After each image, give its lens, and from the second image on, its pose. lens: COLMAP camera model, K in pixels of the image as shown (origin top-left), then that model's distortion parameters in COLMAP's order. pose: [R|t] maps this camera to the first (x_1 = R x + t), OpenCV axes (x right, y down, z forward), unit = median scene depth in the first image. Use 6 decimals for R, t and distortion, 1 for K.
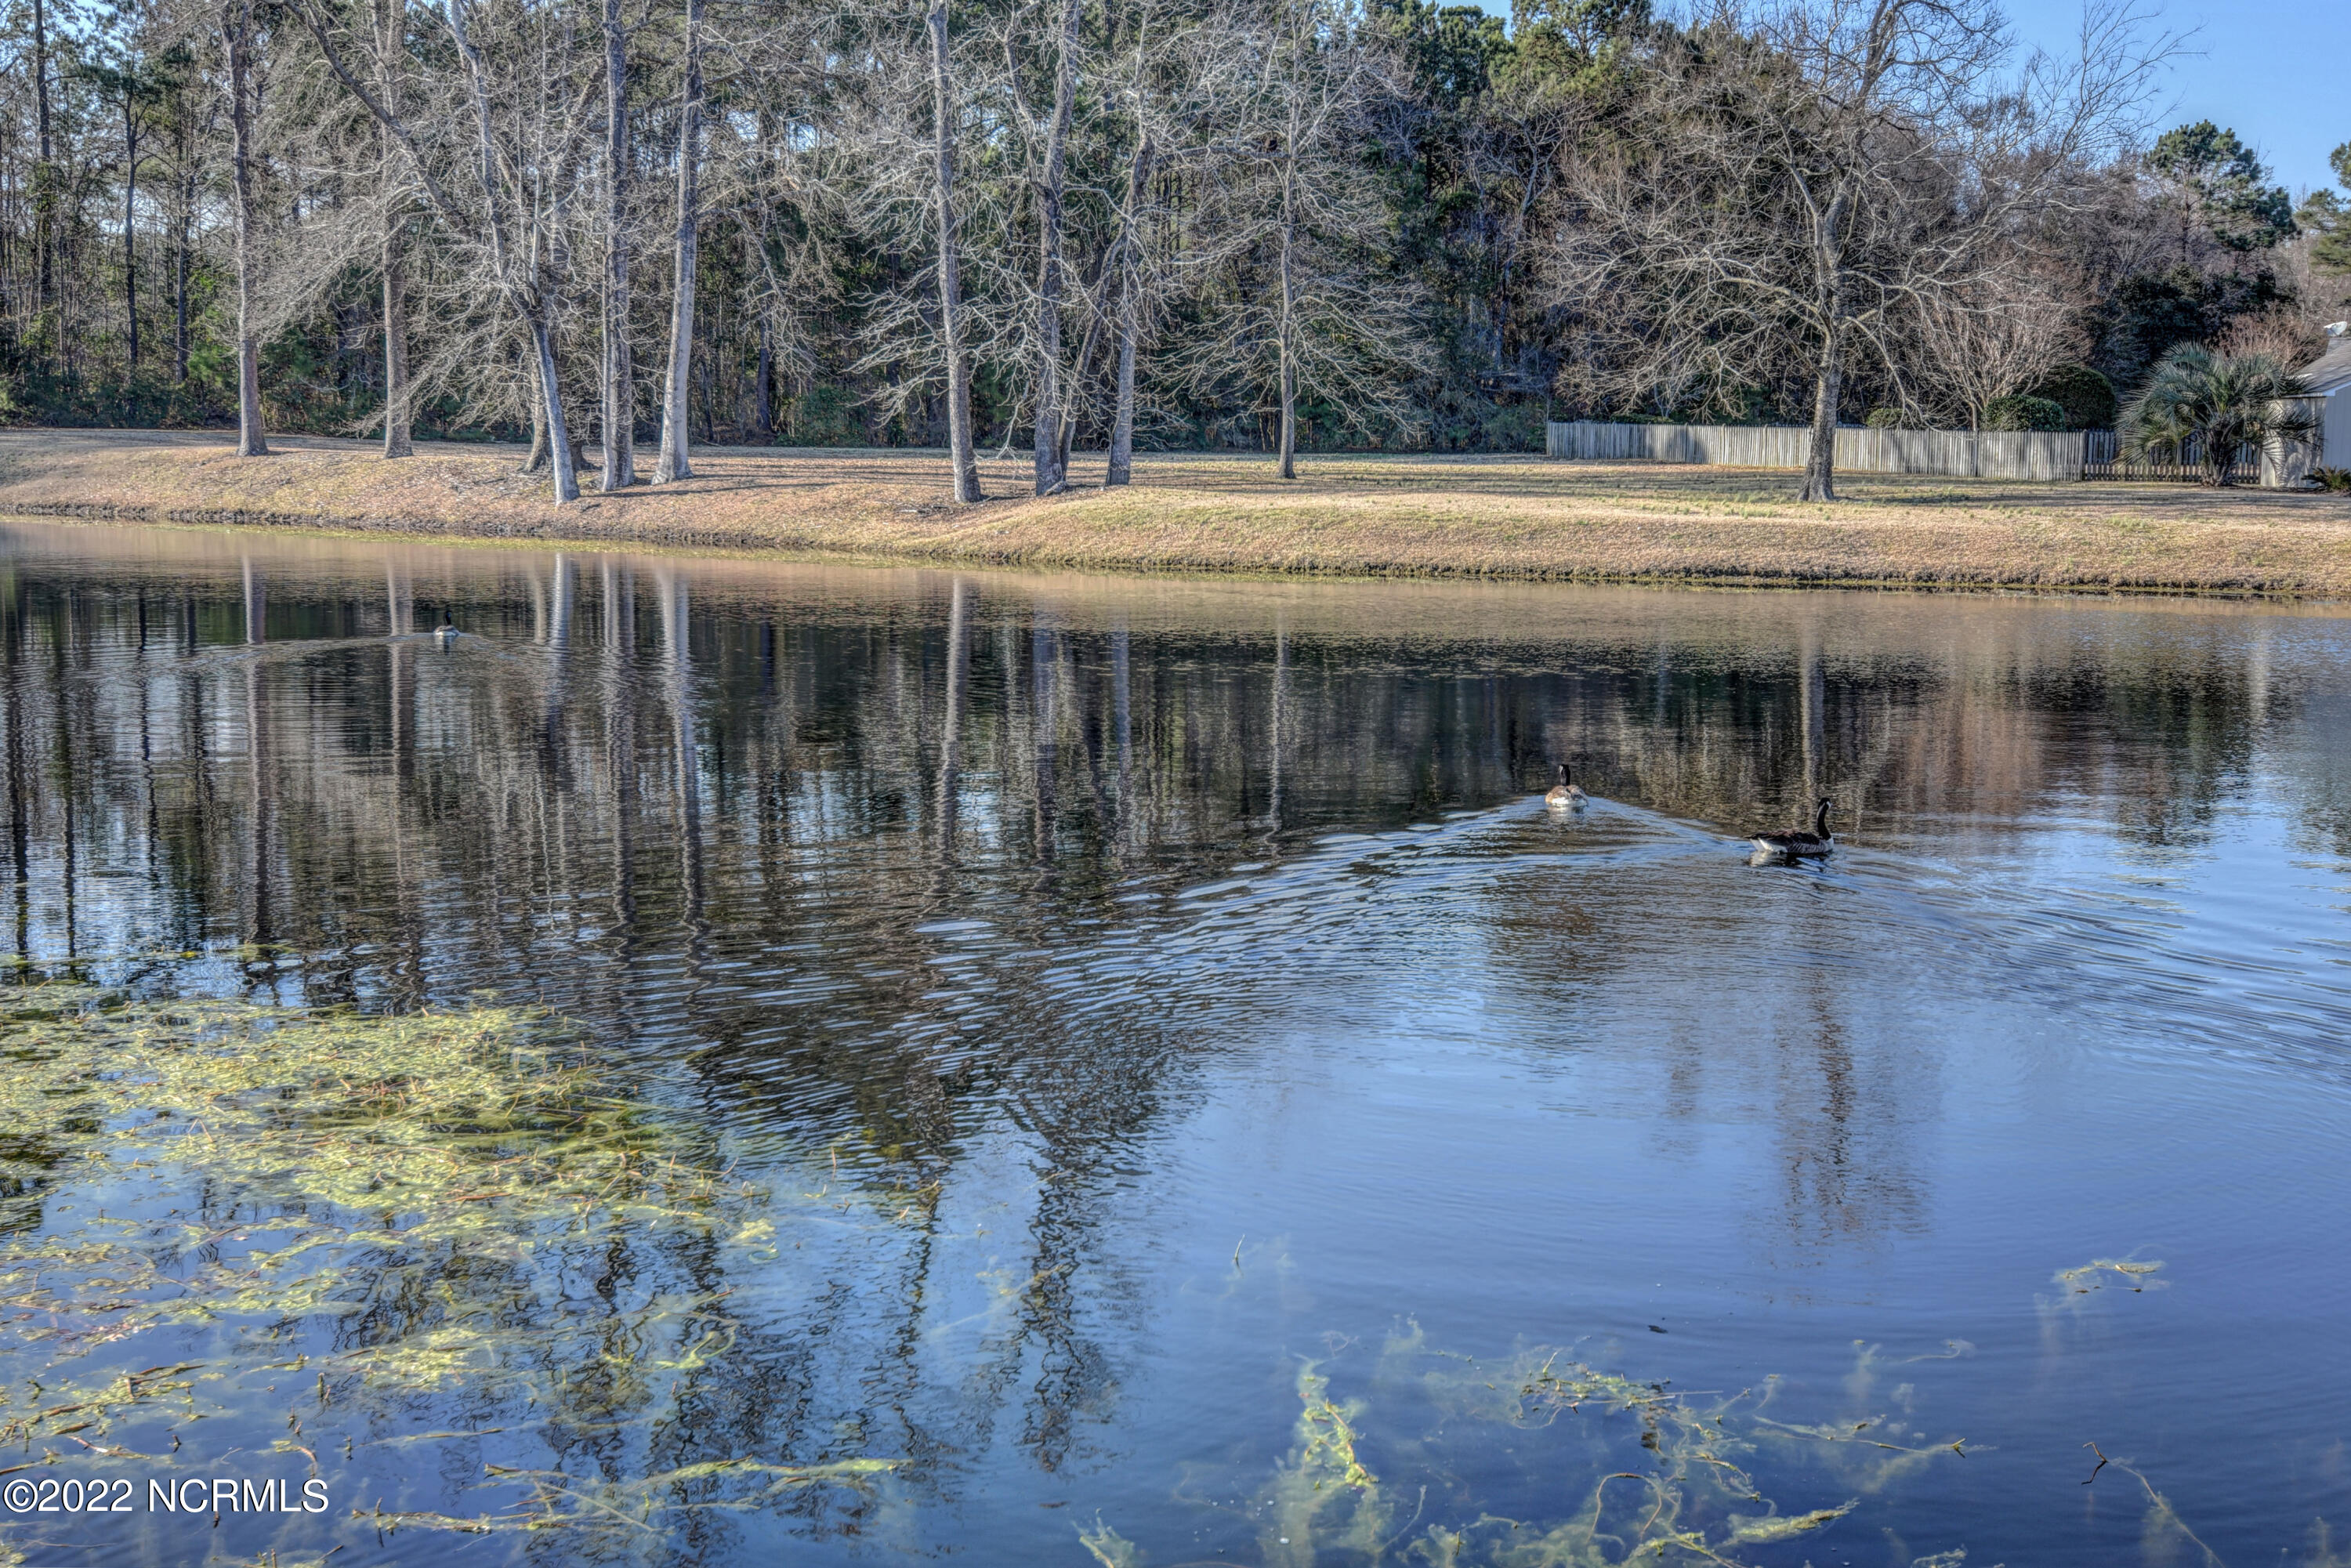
lens RADIAL K [[2730.0, 0, 1175.5], [0, 2730.0, 784.0], [0, 0, 1]] dist [0.013547, -0.005692]
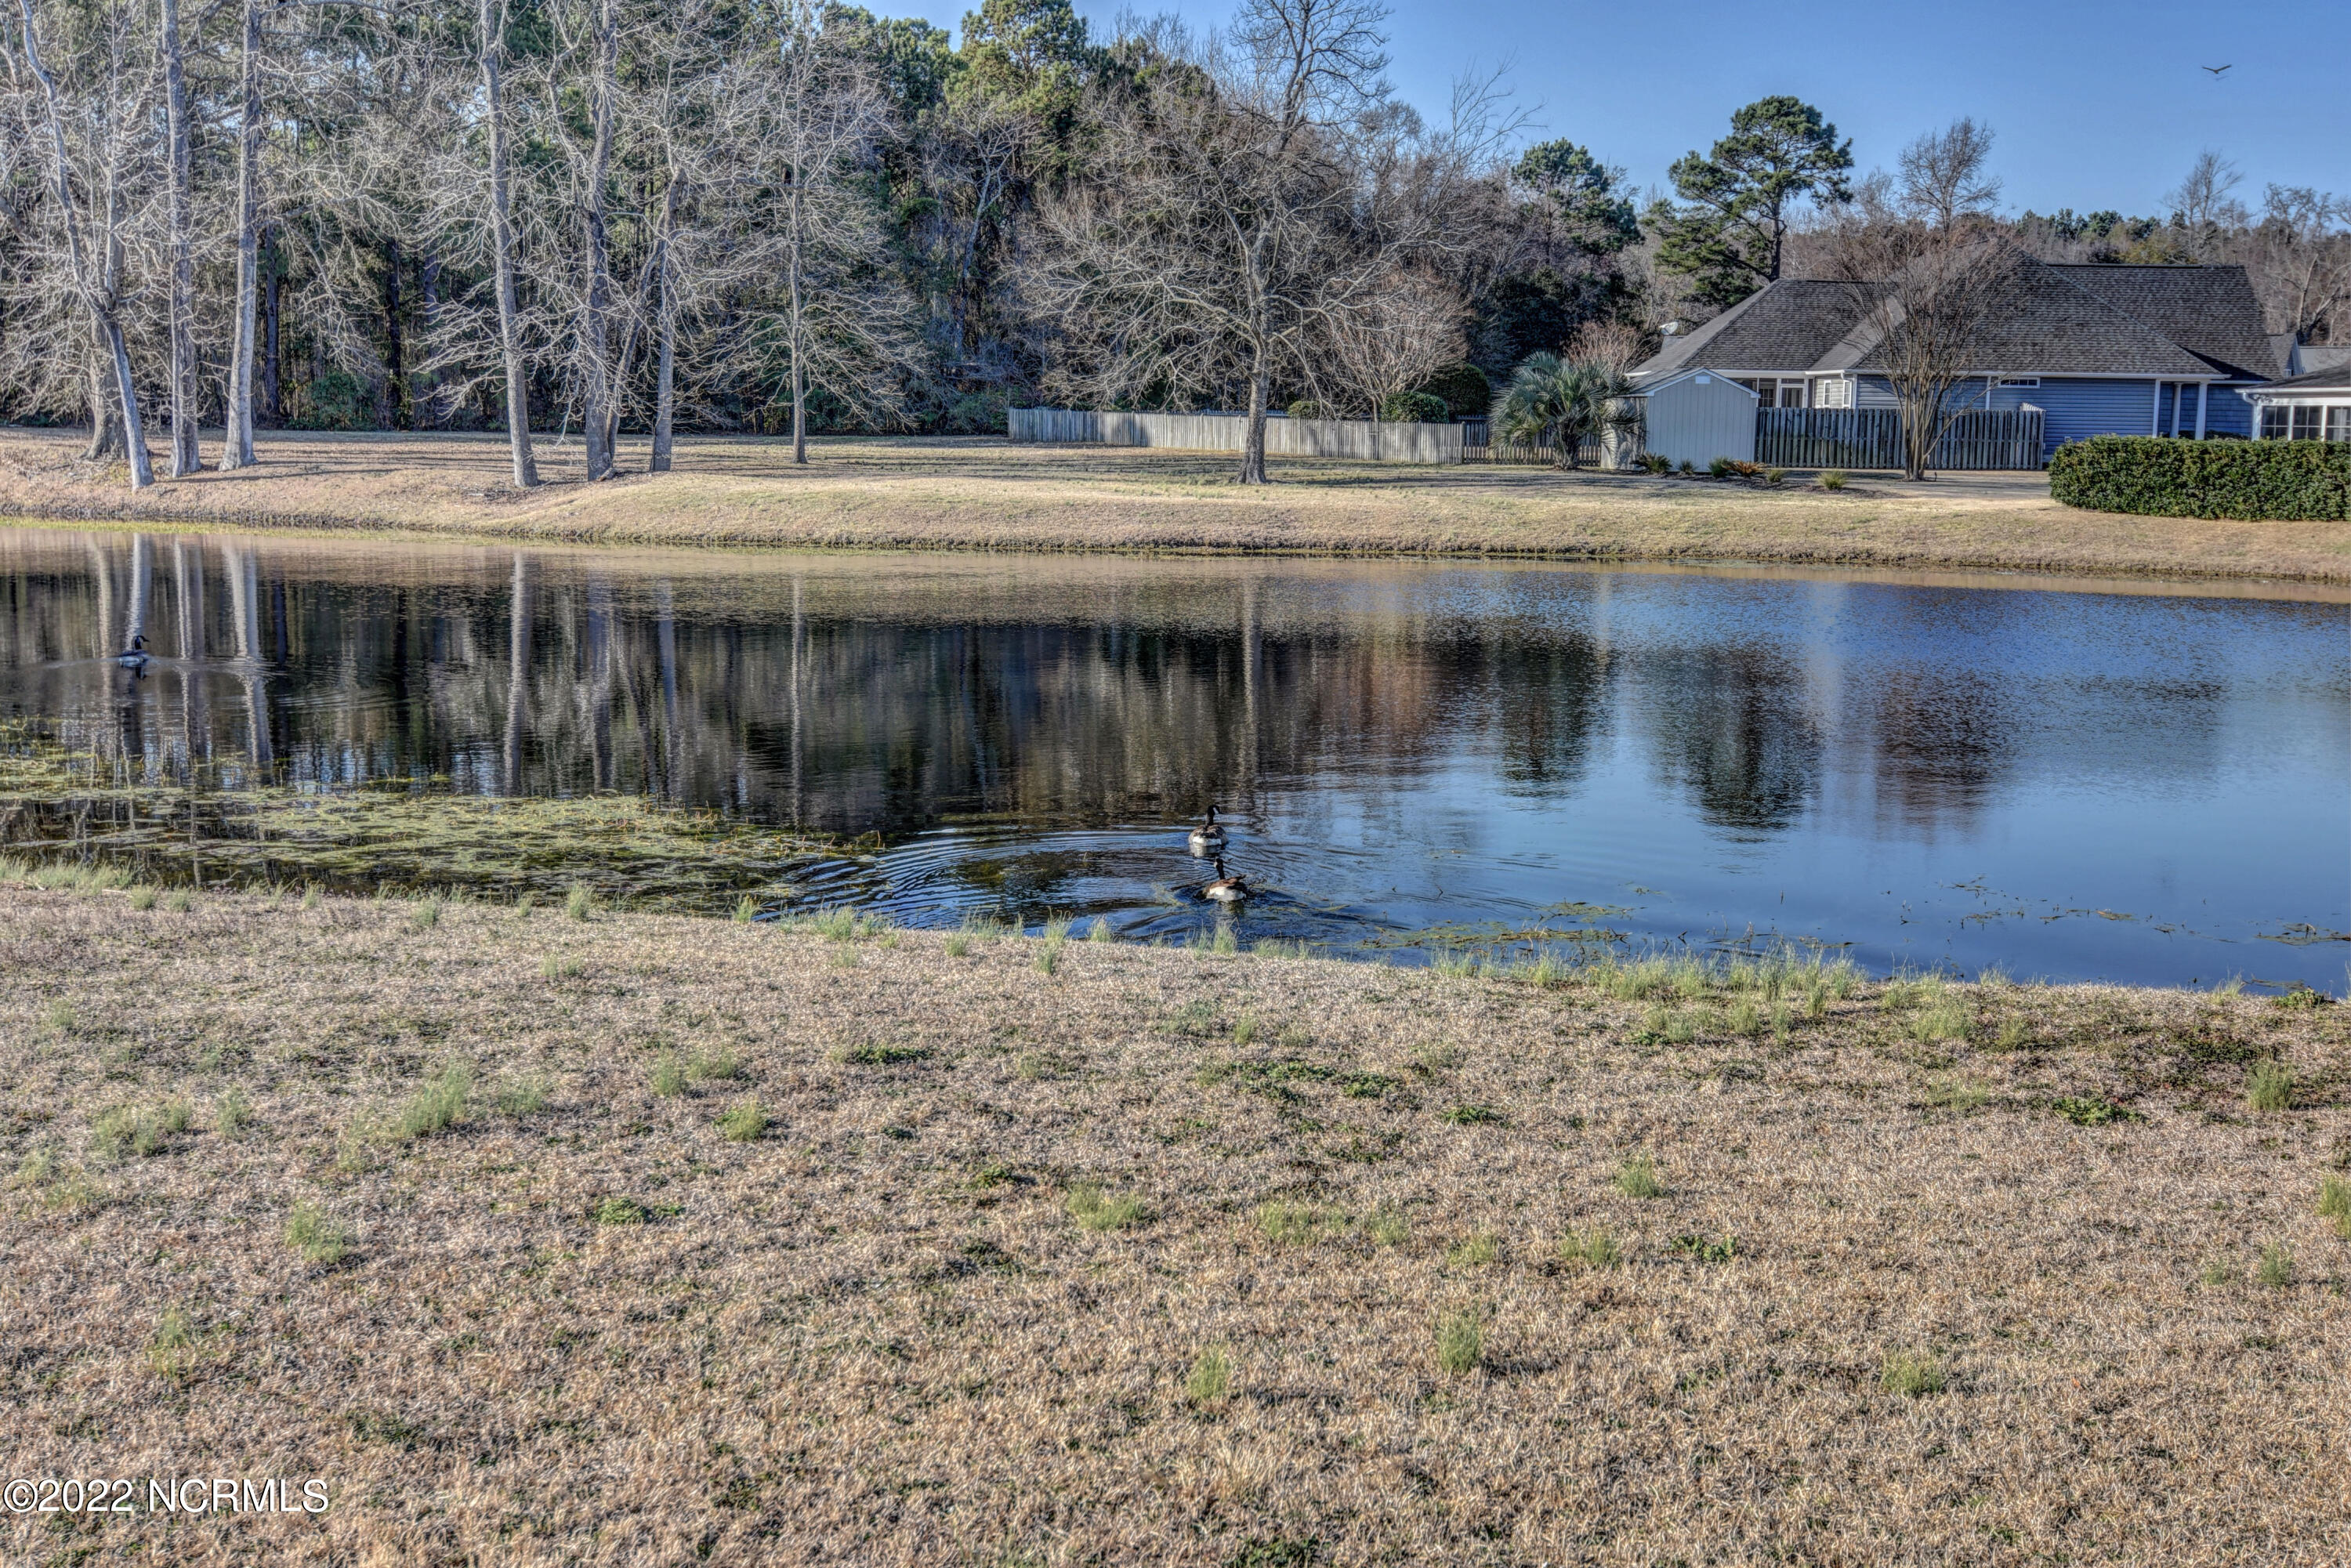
lens RADIAL K [[2730.0, 0, 1175.5], [0, 2730.0, 784.0], [0, 0, 1]] dist [0.013547, -0.005692]
pose [[0.977868, -0.027048, 0.207469, -0.048224], [0.024561, 0.999592, 0.014552, 0.010220], [-0.207778, -0.009134, 0.978133, -0.161148]]
